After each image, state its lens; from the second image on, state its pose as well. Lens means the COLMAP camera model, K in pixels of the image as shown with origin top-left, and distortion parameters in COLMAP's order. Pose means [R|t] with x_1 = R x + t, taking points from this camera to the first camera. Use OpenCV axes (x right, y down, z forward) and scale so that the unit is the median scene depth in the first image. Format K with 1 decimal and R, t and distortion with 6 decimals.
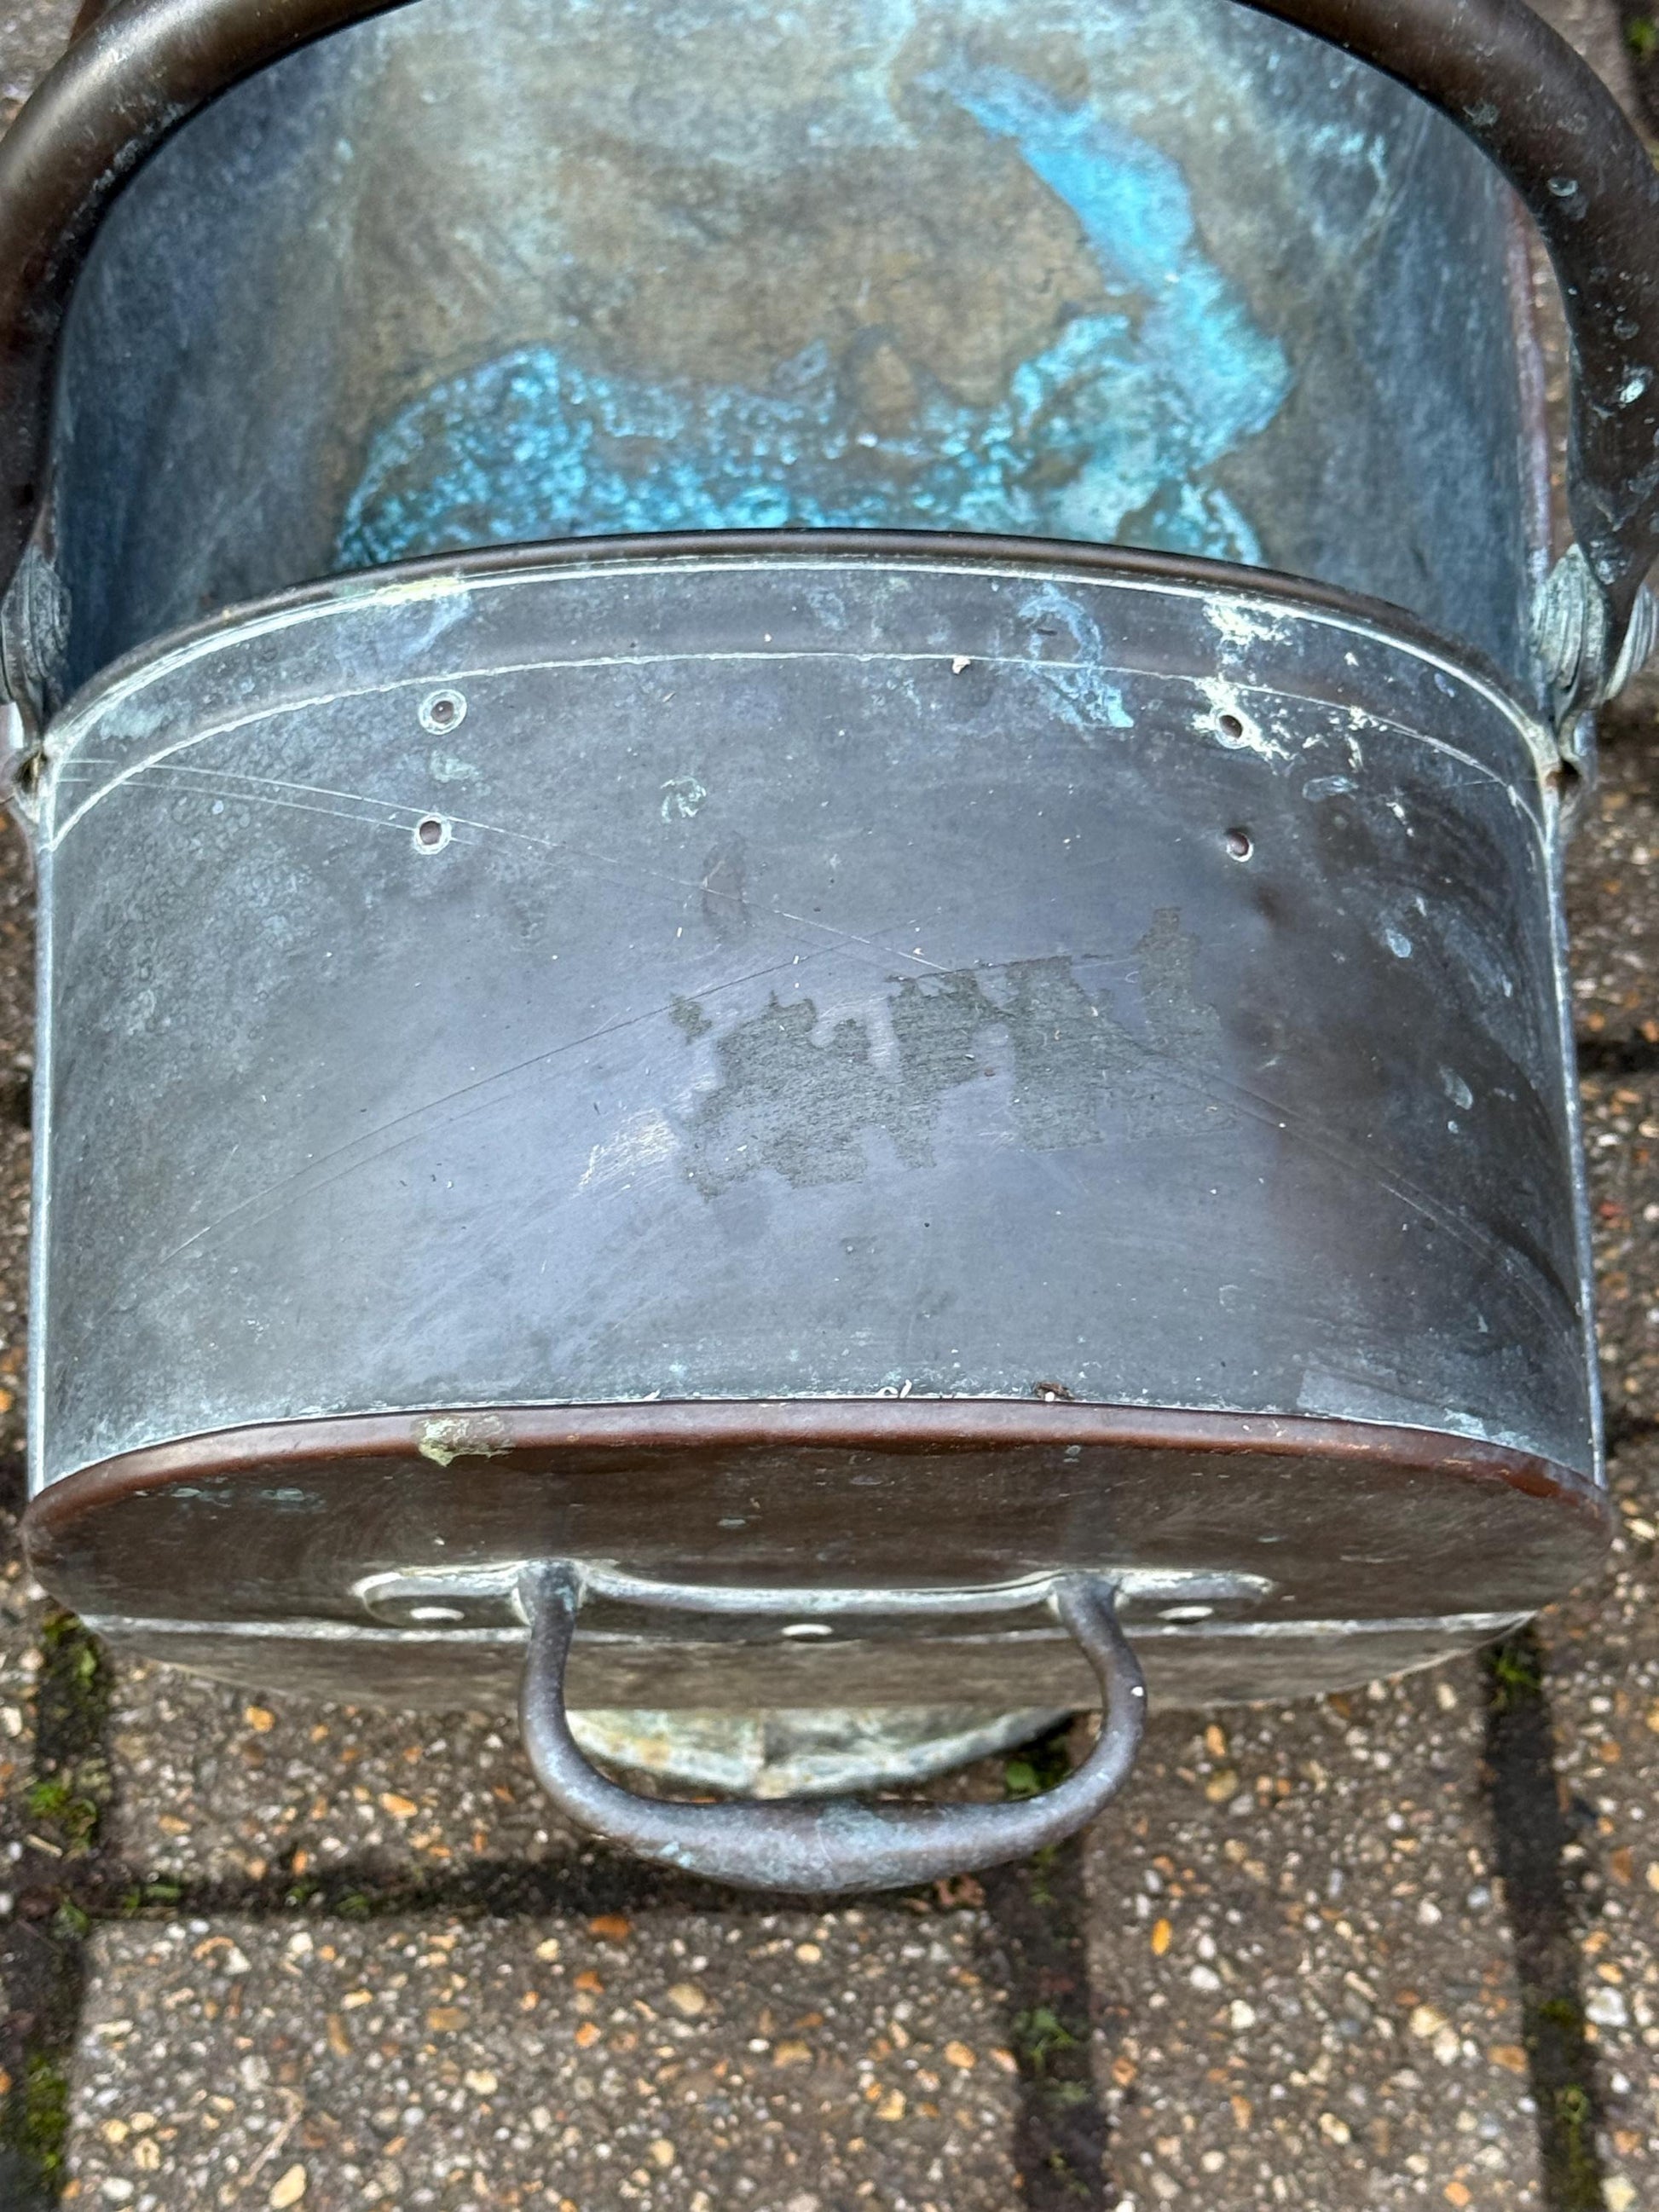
lens RADIAL K [[4217.1, 0, 818.9], [0, 4217.1, 1148.0], [0, 0, 1]] dist [0.187694, -0.301745]
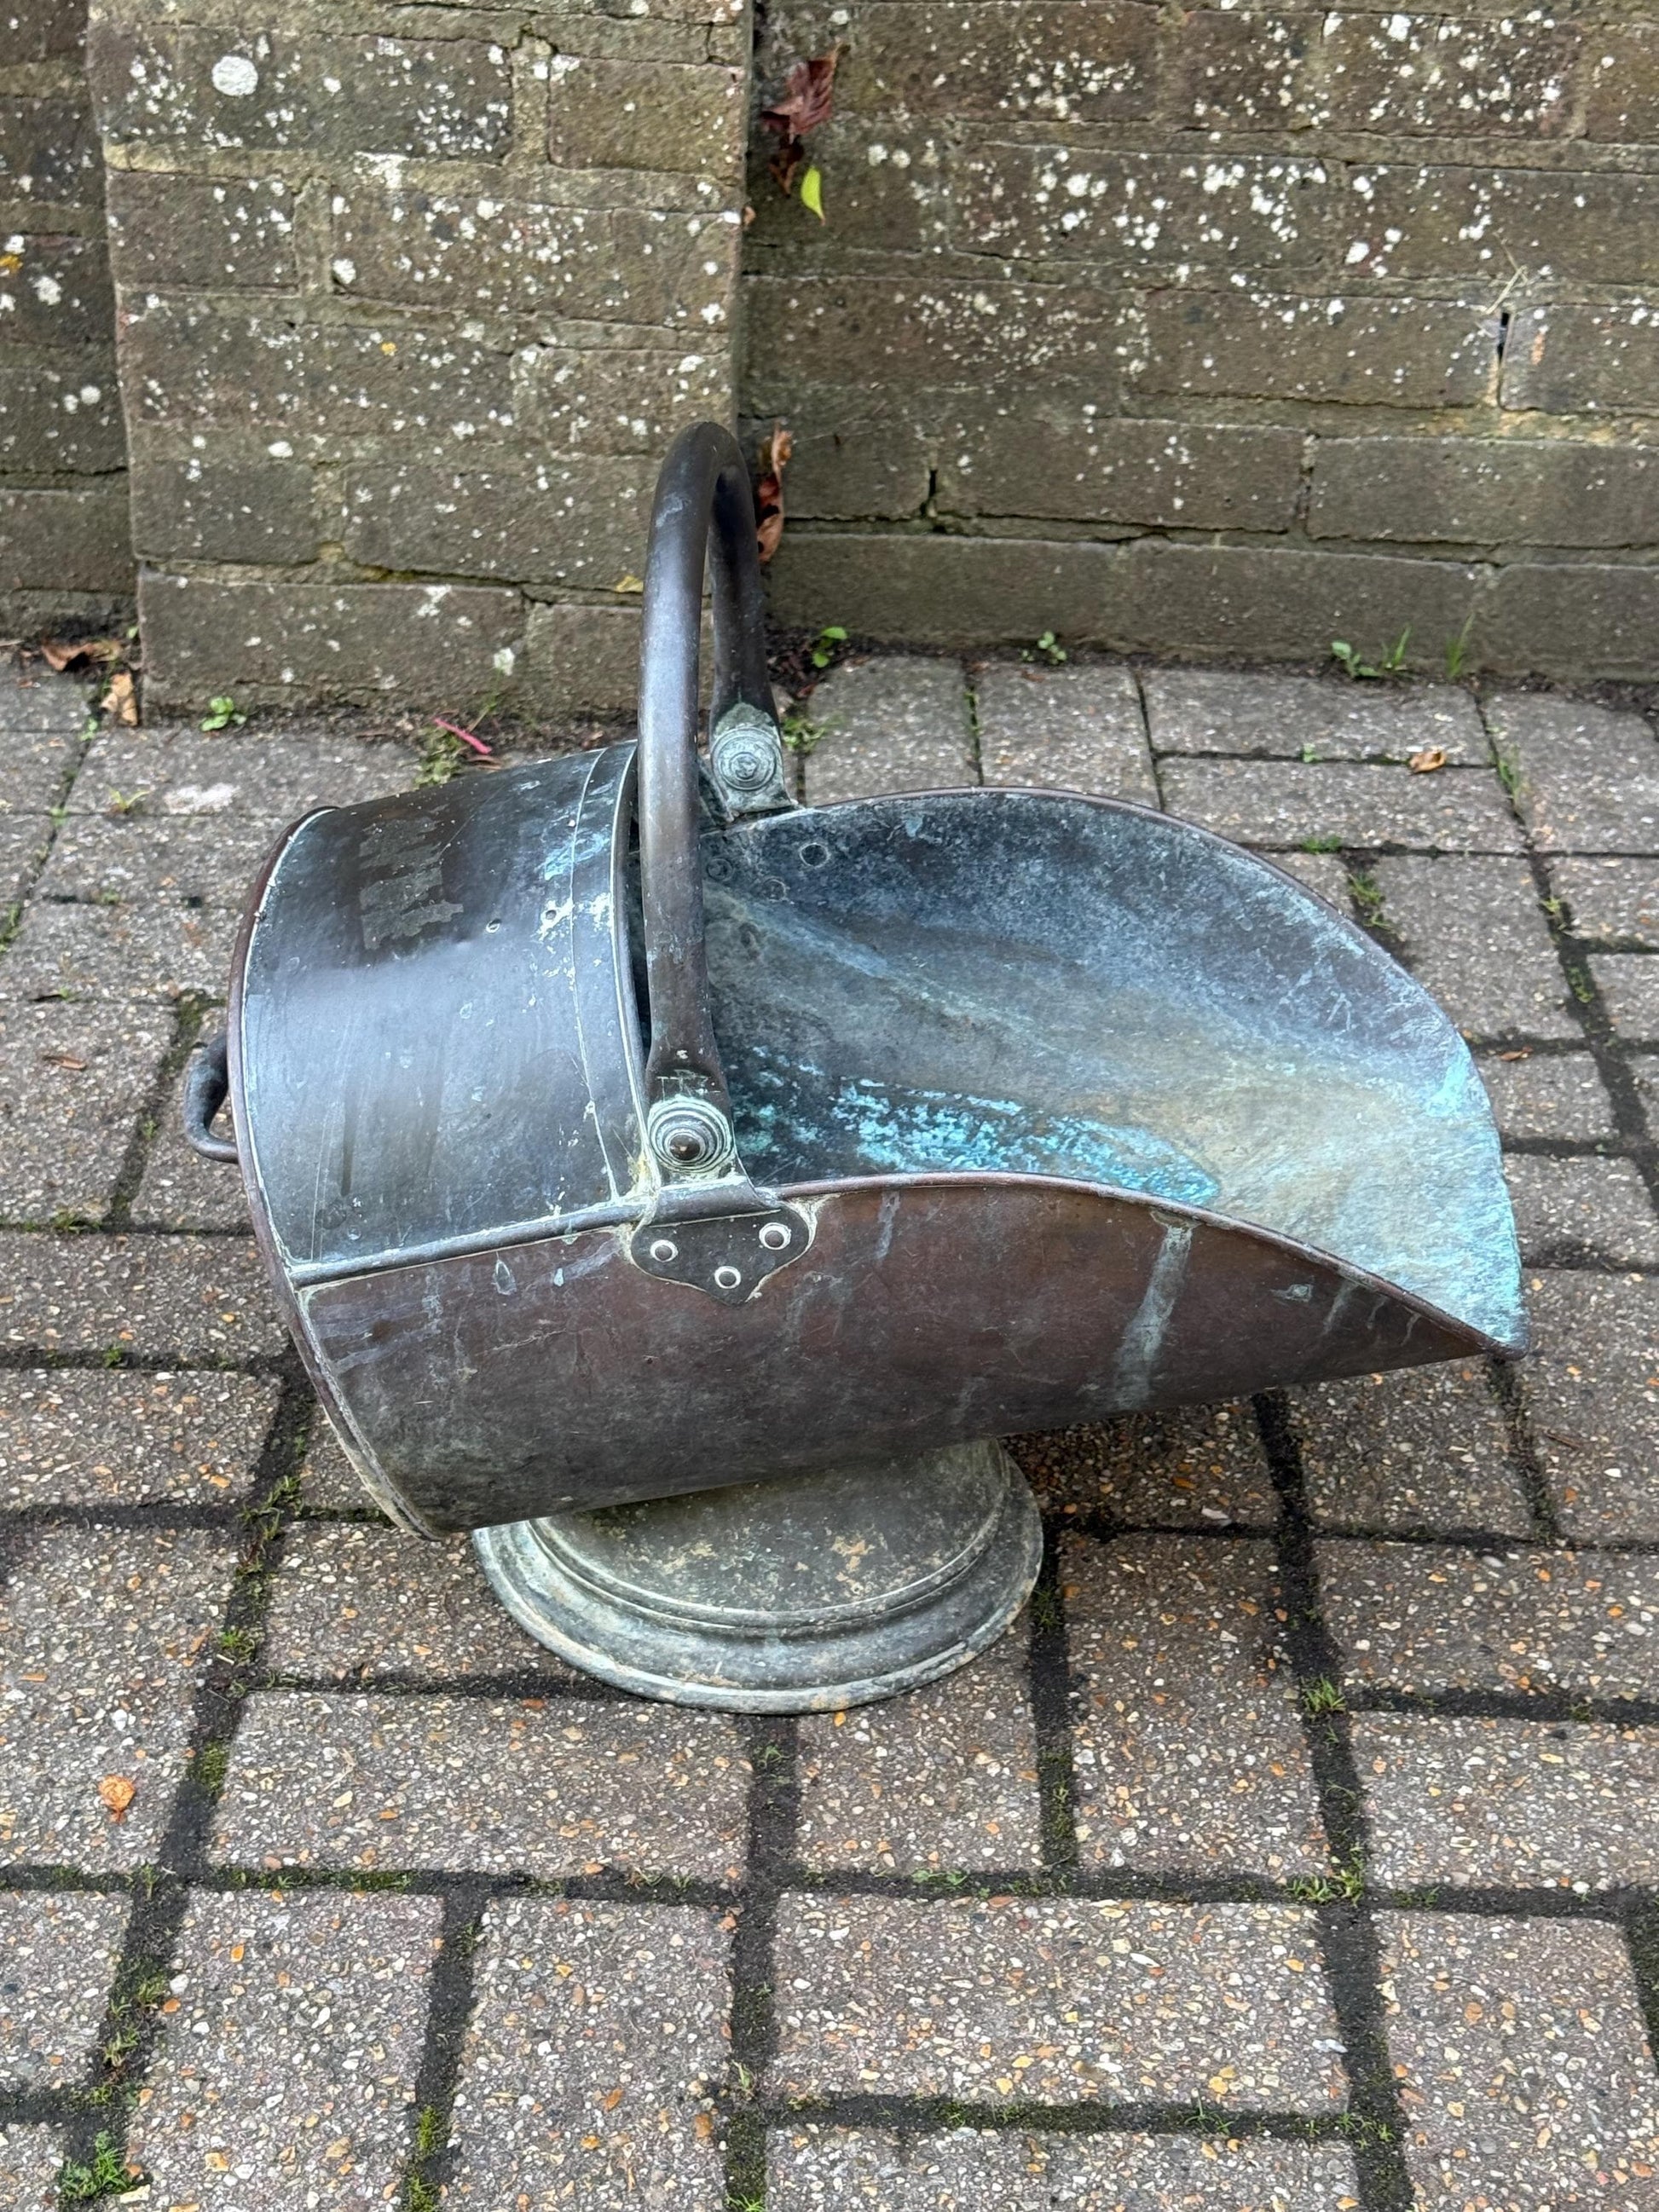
lens RADIAL K [[3414.2, 0, 810.3], [0, 3414.2, 1155.2], [0, 0, 1]] dist [0.191509, -0.400162]
pose [[0.999173, 0.020852, -0.034915, 0.115642], [-0.033344, 0.911545, -0.409847, 0.571961], [0.023280, 0.410672, 0.911486, -0.425706]]
